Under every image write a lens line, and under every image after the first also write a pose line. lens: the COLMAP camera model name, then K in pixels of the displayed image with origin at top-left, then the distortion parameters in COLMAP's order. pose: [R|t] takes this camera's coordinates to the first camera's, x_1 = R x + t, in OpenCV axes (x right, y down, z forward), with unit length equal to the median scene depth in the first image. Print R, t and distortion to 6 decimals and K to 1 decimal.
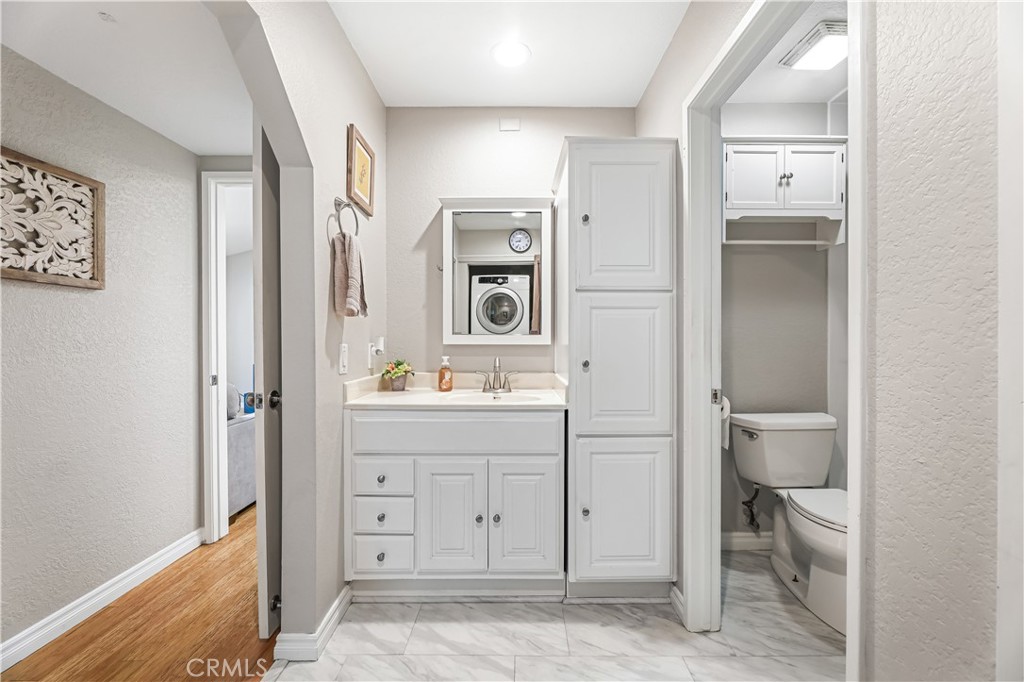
lens RADIAL K [[409.6, 0, 519.6], [0, 409.6, 342.8], [0, 0, 1]] dist [0.001580, -0.000736]
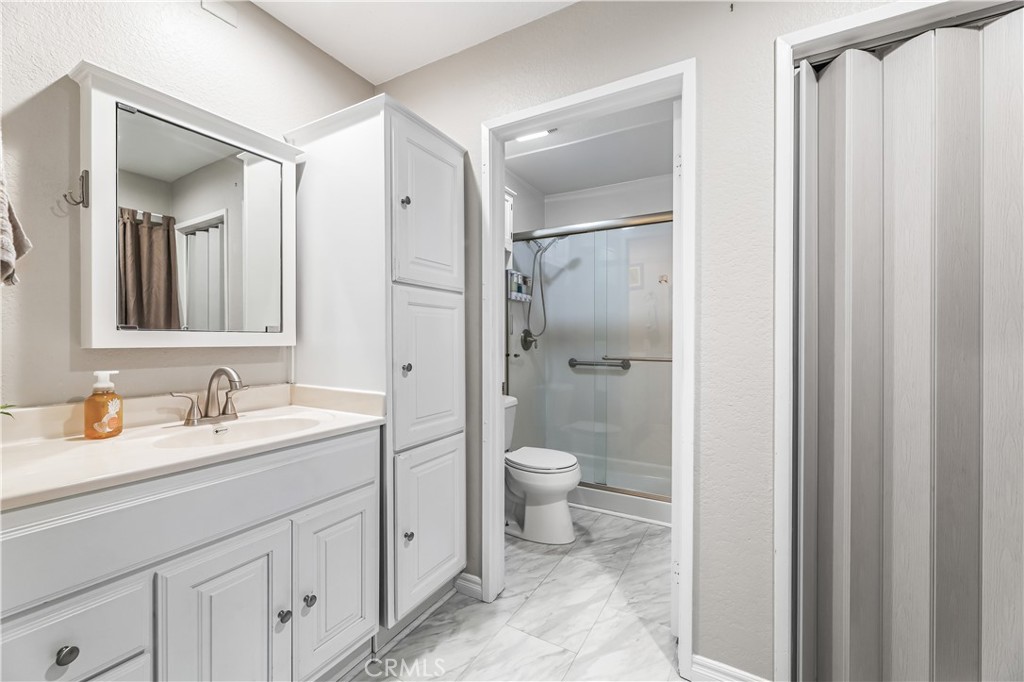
lens RADIAL K [[409.6, 0, 514.6], [0, 409.6, 340.7], [0, 0, 1]] dist [0.001580, -0.000736]
pose [[0.502969, -0.004008, 0.864295, -0.472205], [0.002664, 0.999992, 0.003087, -0.007873], [-0.864300, 0.000750, 0.502975, 0.357632]]
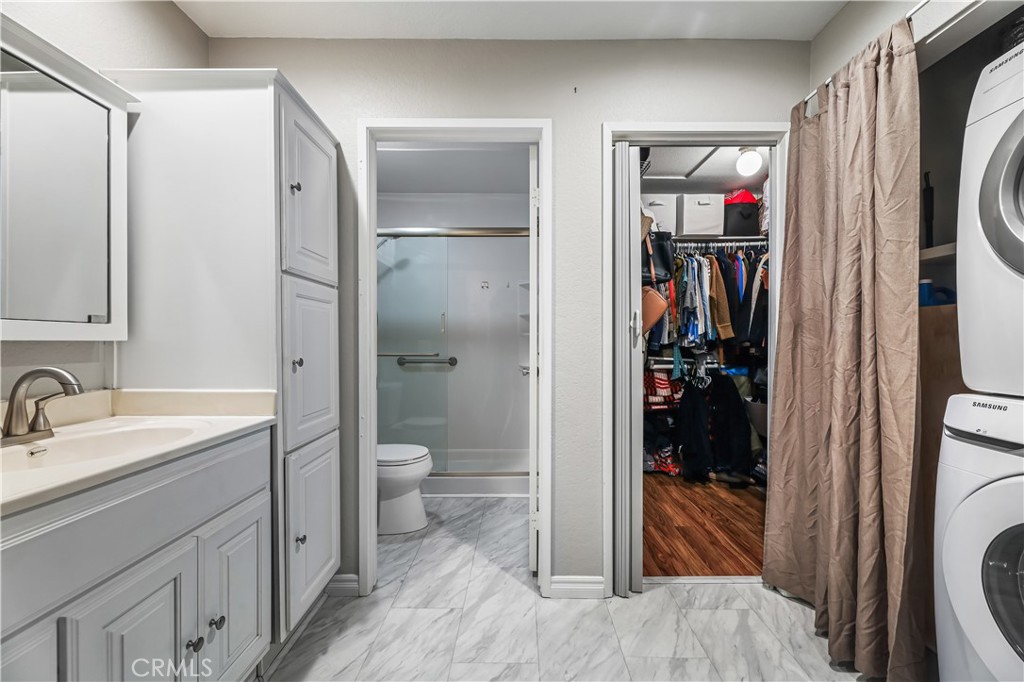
lens RADIAL K [[409.6, 0, 518.1], [0, 409.6, 342.3], [0, 0, 1]] dist [0.001580, -0.000736]
pose [[0.008220, -0.003791, 0.999959, -0.651947], [0.006244, 0.999974, 0.003740, 0.009483], [-0.999947, 0.006213, 0.008243, 0.536888]]
